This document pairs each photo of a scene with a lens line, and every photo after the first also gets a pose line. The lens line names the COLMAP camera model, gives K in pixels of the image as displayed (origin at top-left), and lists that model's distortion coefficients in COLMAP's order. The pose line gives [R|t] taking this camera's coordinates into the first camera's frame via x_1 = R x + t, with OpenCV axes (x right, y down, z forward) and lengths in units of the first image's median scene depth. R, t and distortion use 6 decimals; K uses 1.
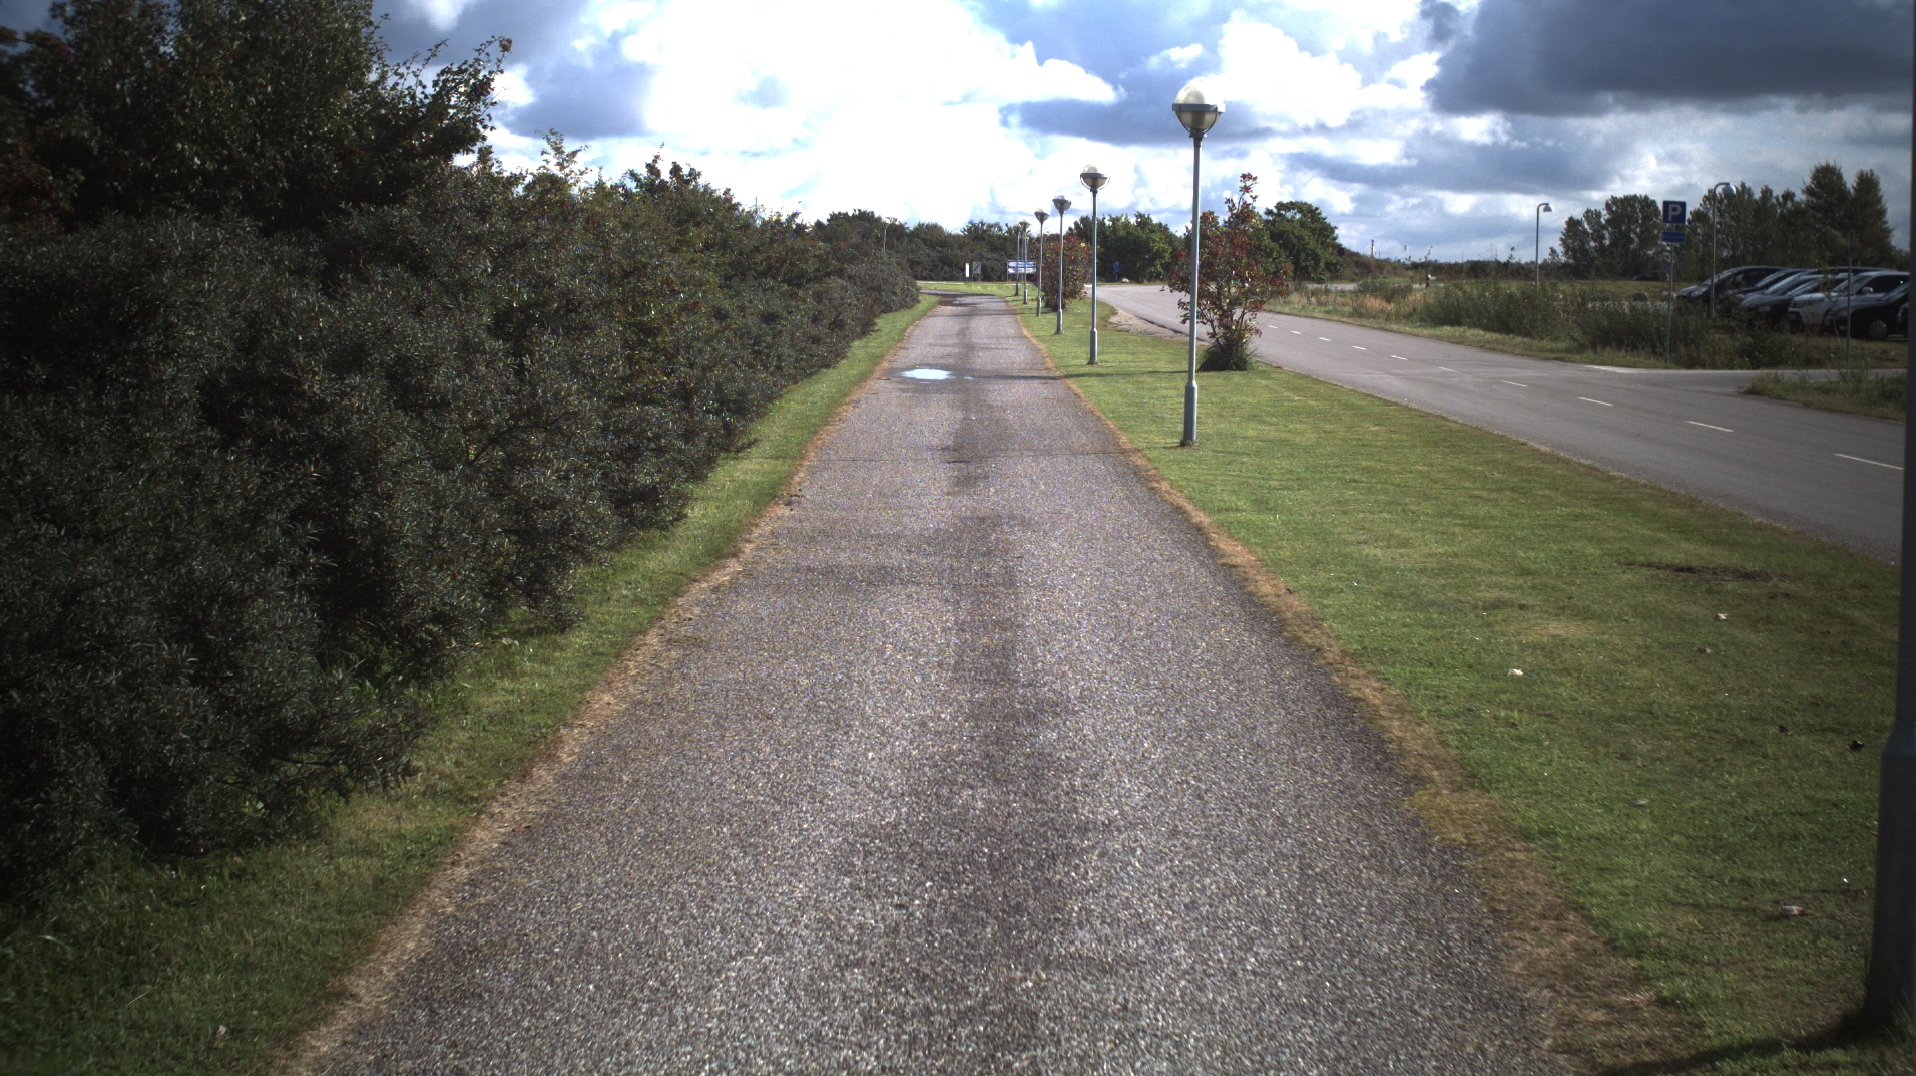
lens RADIAL K [[1538.1, 0, 960.0], [0, 1538.1, 543.8], [0, 0, 1]] dist [-0.007226, -0.007945]
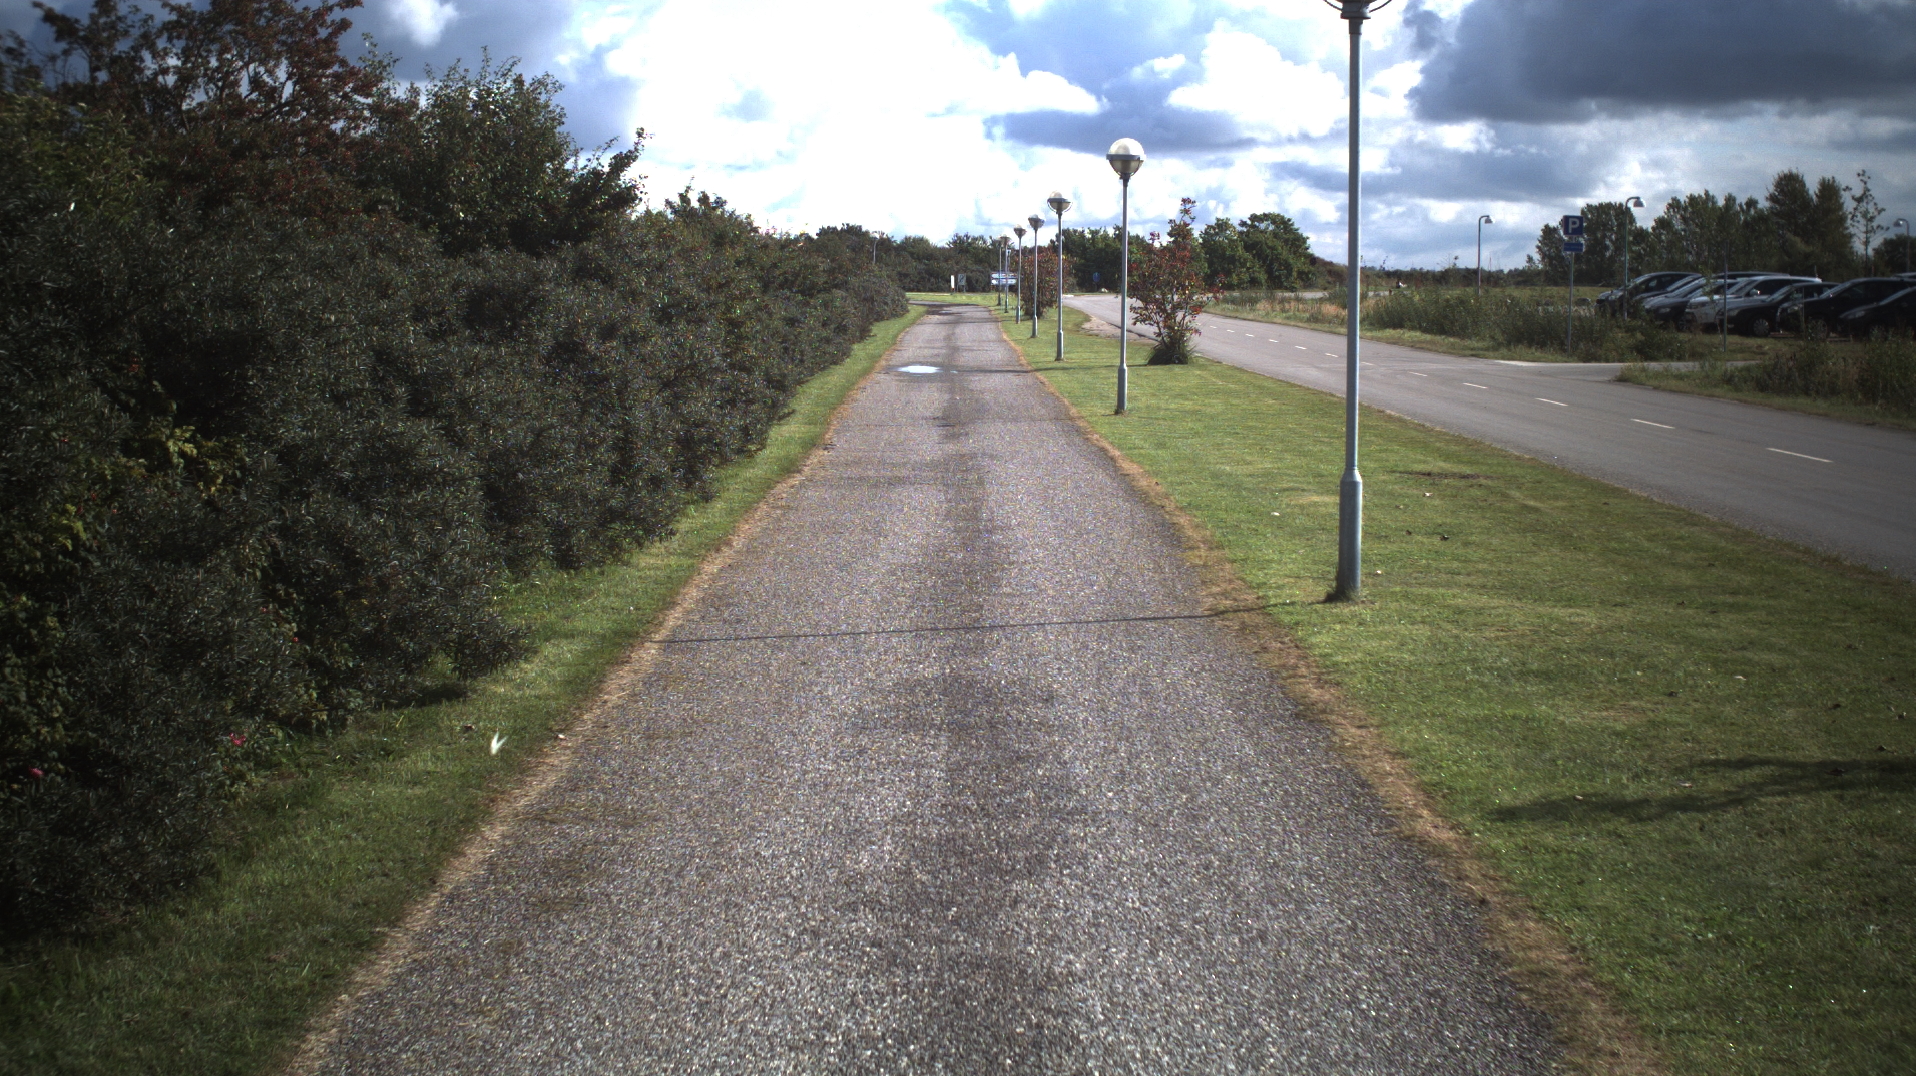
lens RADIAL K [[1579.4, 0, 963.9], [0, 1579.4, 566.0], [0, 0, 1]] dist [-0.006749, -0.010582]
pose [[0.999905, -0.009853, 0.009658, -0.000026], [0.009836, 0.999950, 0.001821, 0.010525], [-0.009676, -0.001725, 0.999952, -0.058350]]
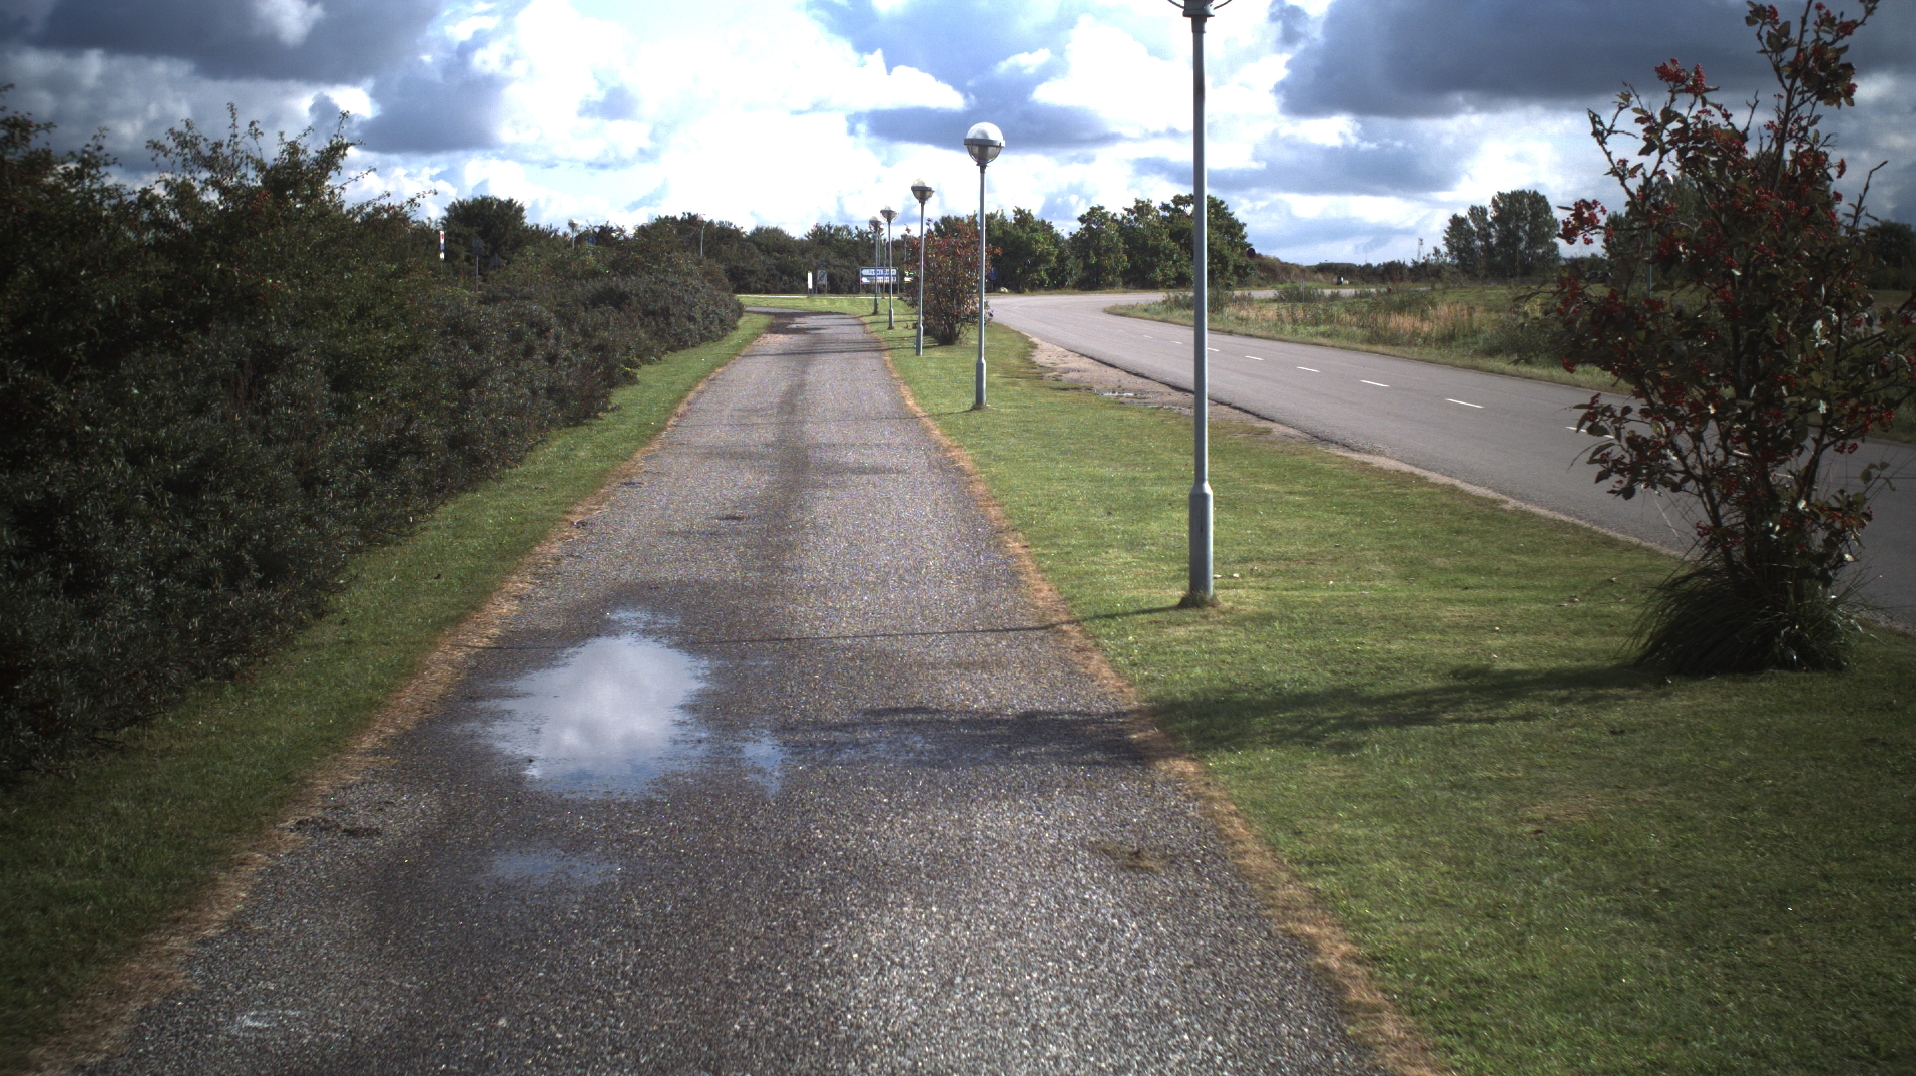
lens RADIAL K [[1390.6, 0, 776.5], [0, 1390.6, 513.0], [0, 0, 1]] dist [0.001156, -0.006796]
pose [[0.999629, -0.007908, -0.026051, 0.003625], [0.007668, 0.999927, -0.009314, -0.036925], [0.026123, 0.009111, 0.999617, 0.203791]]
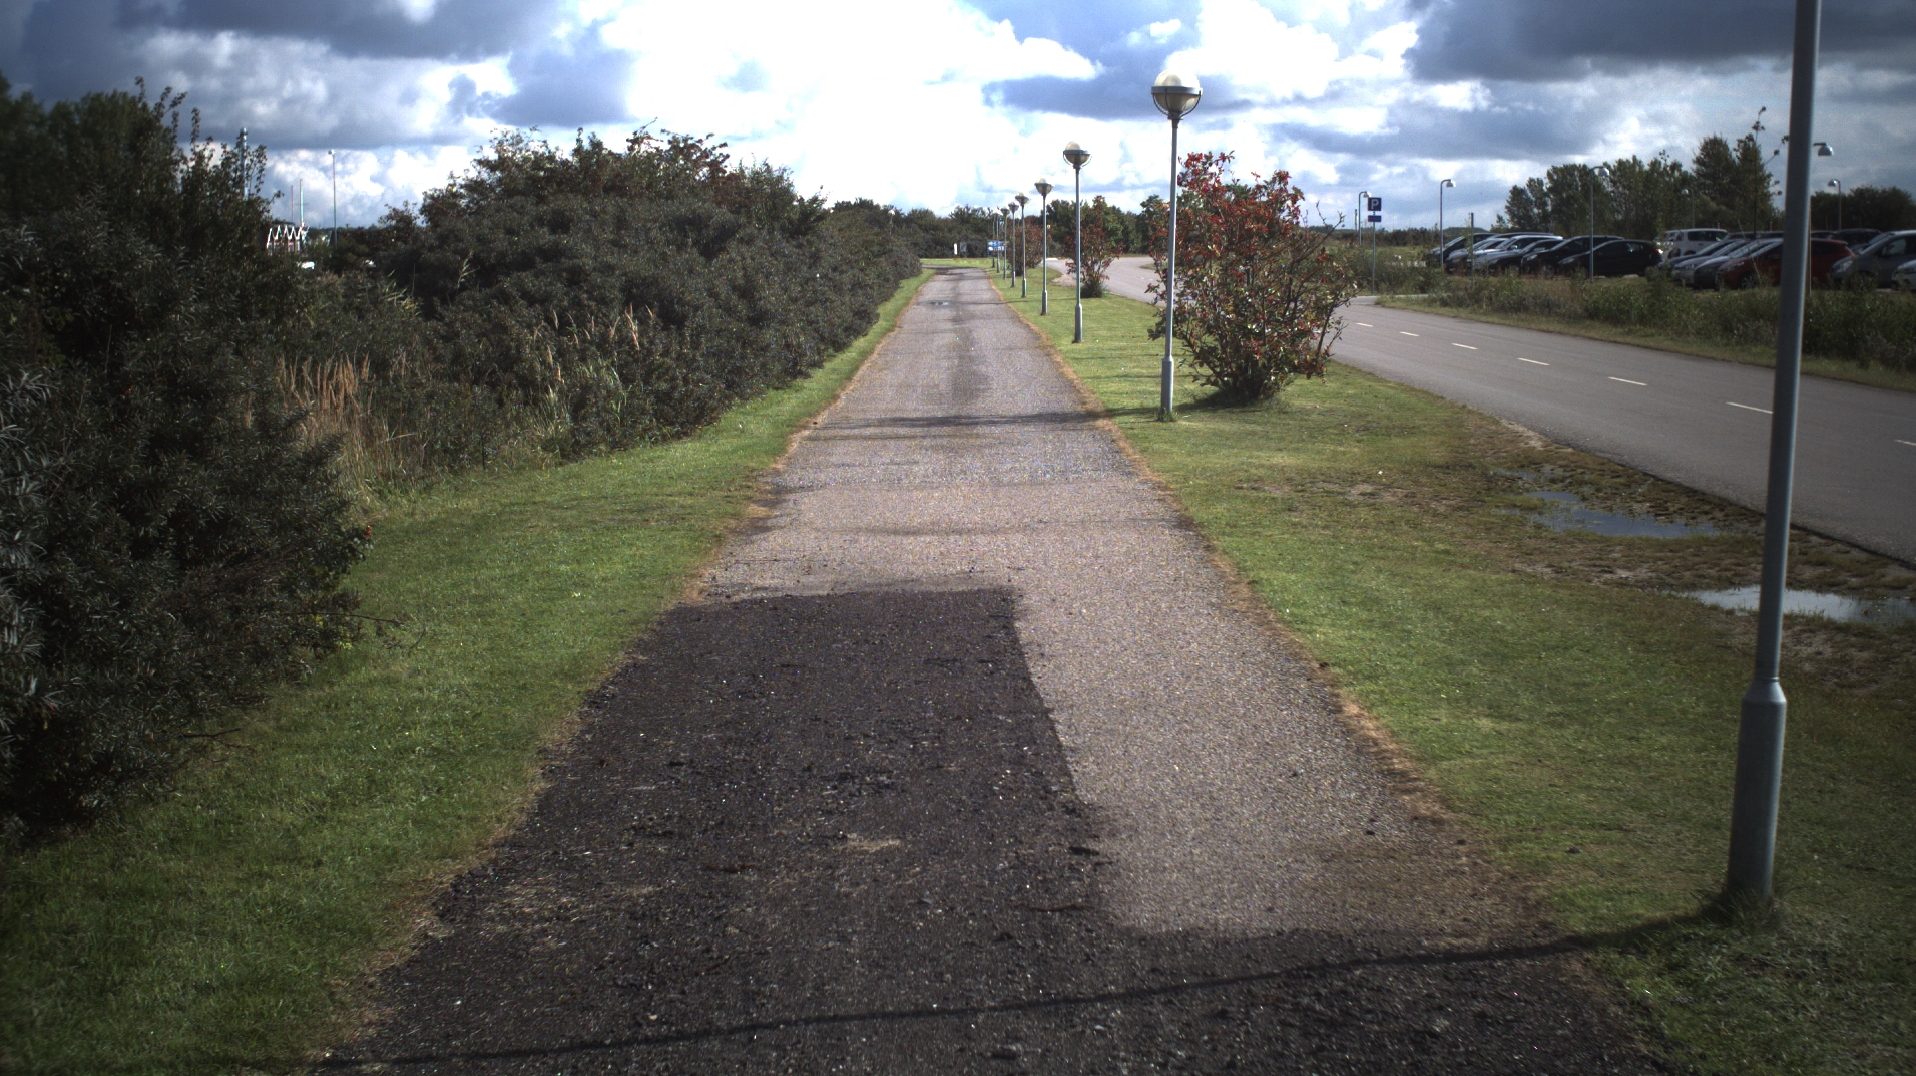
lens RADIAL K [[1766.1, 0, 1051.4], [0, 1766.1, 599.7], [0, 0, 1]] dist [-0.021685, 0.002749]
pose [[0.998028, -0.035214, 0.051965, -0.001667], [0.034146, 0.999190, 0.021297, 0.058477], [-0.052673, -0.019481, 0.998422, -0.327542]]
